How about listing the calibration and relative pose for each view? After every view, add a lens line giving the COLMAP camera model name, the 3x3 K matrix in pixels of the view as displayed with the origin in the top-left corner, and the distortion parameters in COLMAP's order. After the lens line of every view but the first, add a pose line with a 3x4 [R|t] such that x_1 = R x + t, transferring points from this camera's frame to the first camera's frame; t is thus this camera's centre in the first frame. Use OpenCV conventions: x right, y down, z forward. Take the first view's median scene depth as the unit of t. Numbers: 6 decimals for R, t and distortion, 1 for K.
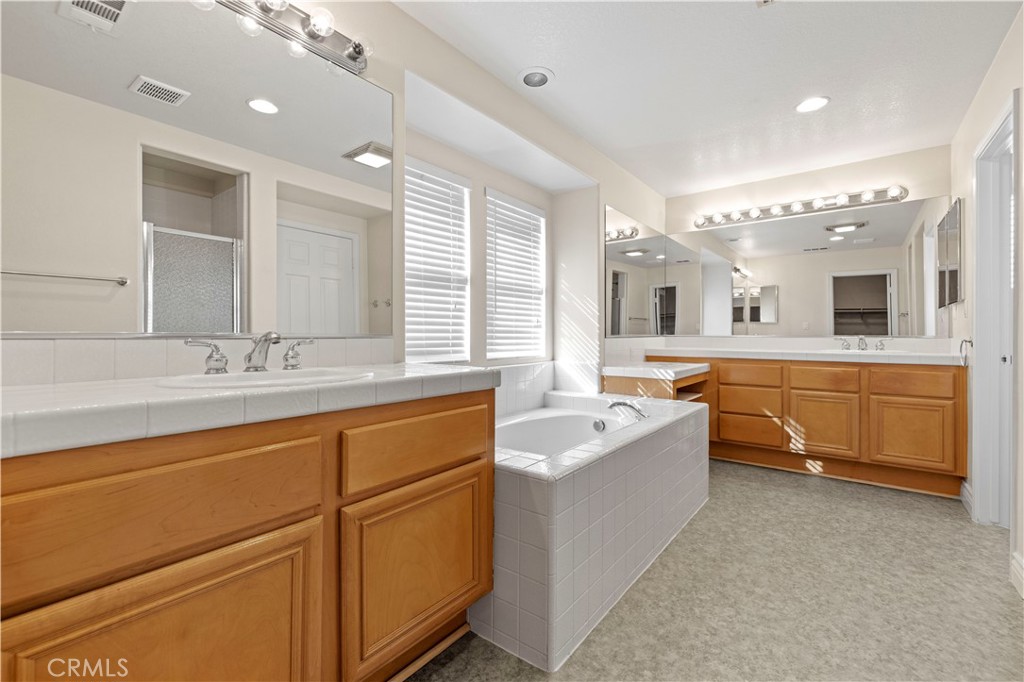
lens RADIAL K [[435.5, 0, 509.3], [0, 435.5, 341.6], [0, 0, 1]] dist [0.004082, 0.000398]
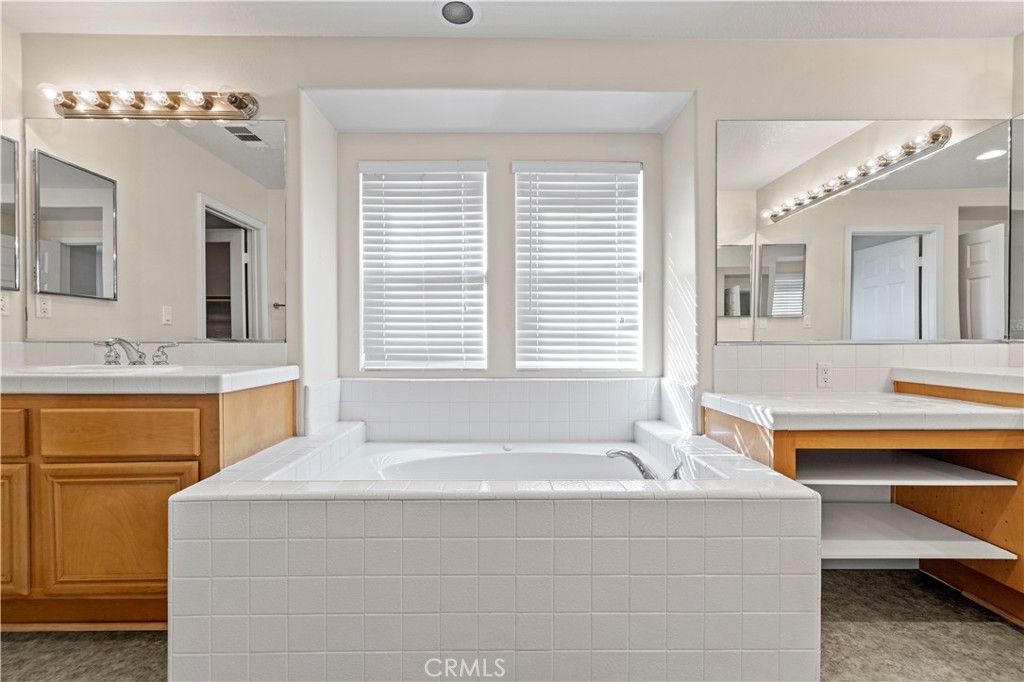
lens RADIAL K [[467.0, 0, 512.0], [0, 467.0, 341.0], [0, 0, 1]] dist [0.015040, 0.000087]
pose [[0.631587, 0.006741, -0.775275, 0.641674], [-0.010882, 0.999941, -0.000171, -0.013084], [0.775228, 0.008544, 0.631623, 0.436386]]
